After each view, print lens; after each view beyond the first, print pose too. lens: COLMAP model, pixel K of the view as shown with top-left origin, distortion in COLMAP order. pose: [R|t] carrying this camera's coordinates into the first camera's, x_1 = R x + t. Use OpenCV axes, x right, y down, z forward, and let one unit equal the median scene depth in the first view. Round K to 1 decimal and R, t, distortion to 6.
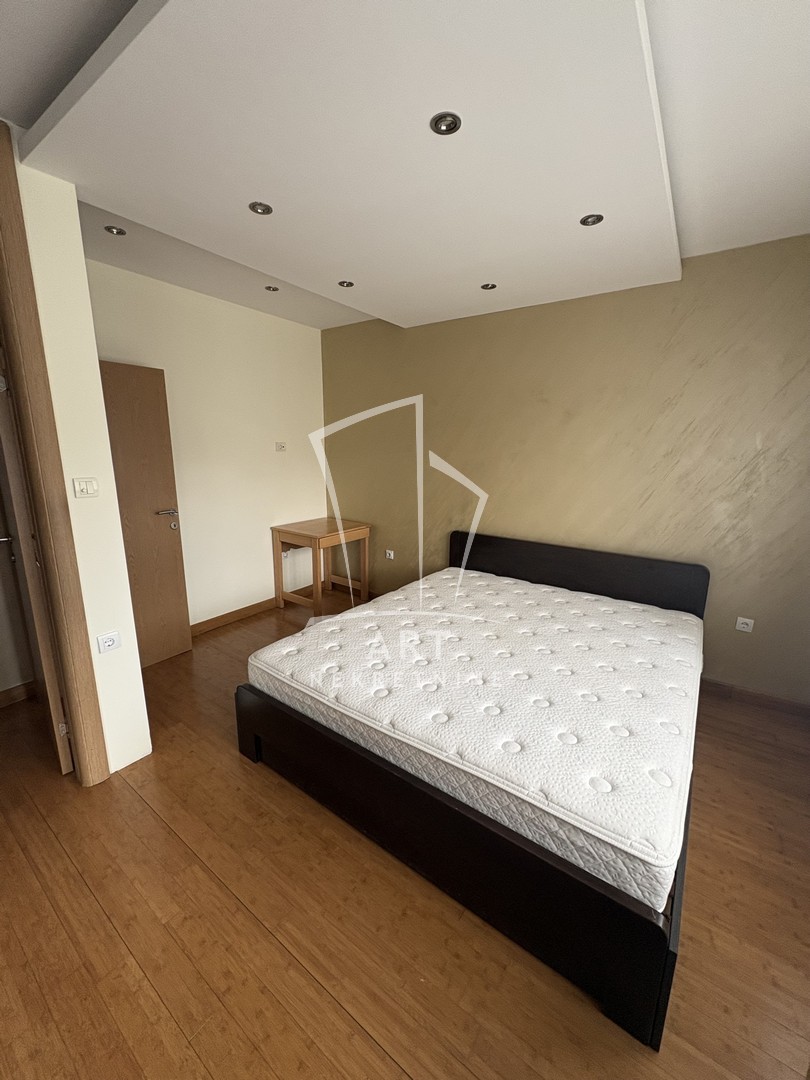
lens RADIAL K [[431.2, 0, 403.5], [0, 431.2, 538.2], [0, 0, 1]] dist [0.000069, -0.000556]
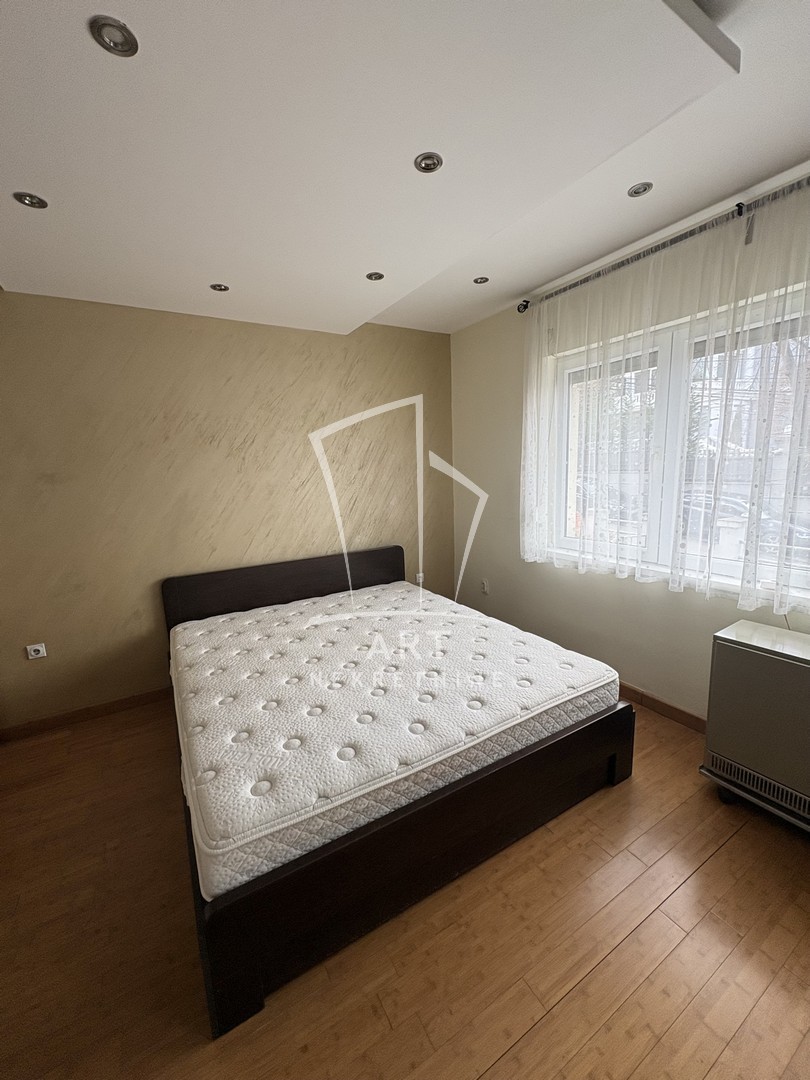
lens RADIAL K [[431.2, 0, 403.3], [0, 431.2, 538.5], [0, 0, 1]] dist [0.000069, -0.000556]
pose [[0.397018, -0.182447, 0.899494, -0.773516], [0.234676, 0.967644, 0.092689, -0.115265], [-0.887301, 0.174291, 0.426988, 0.543922]]
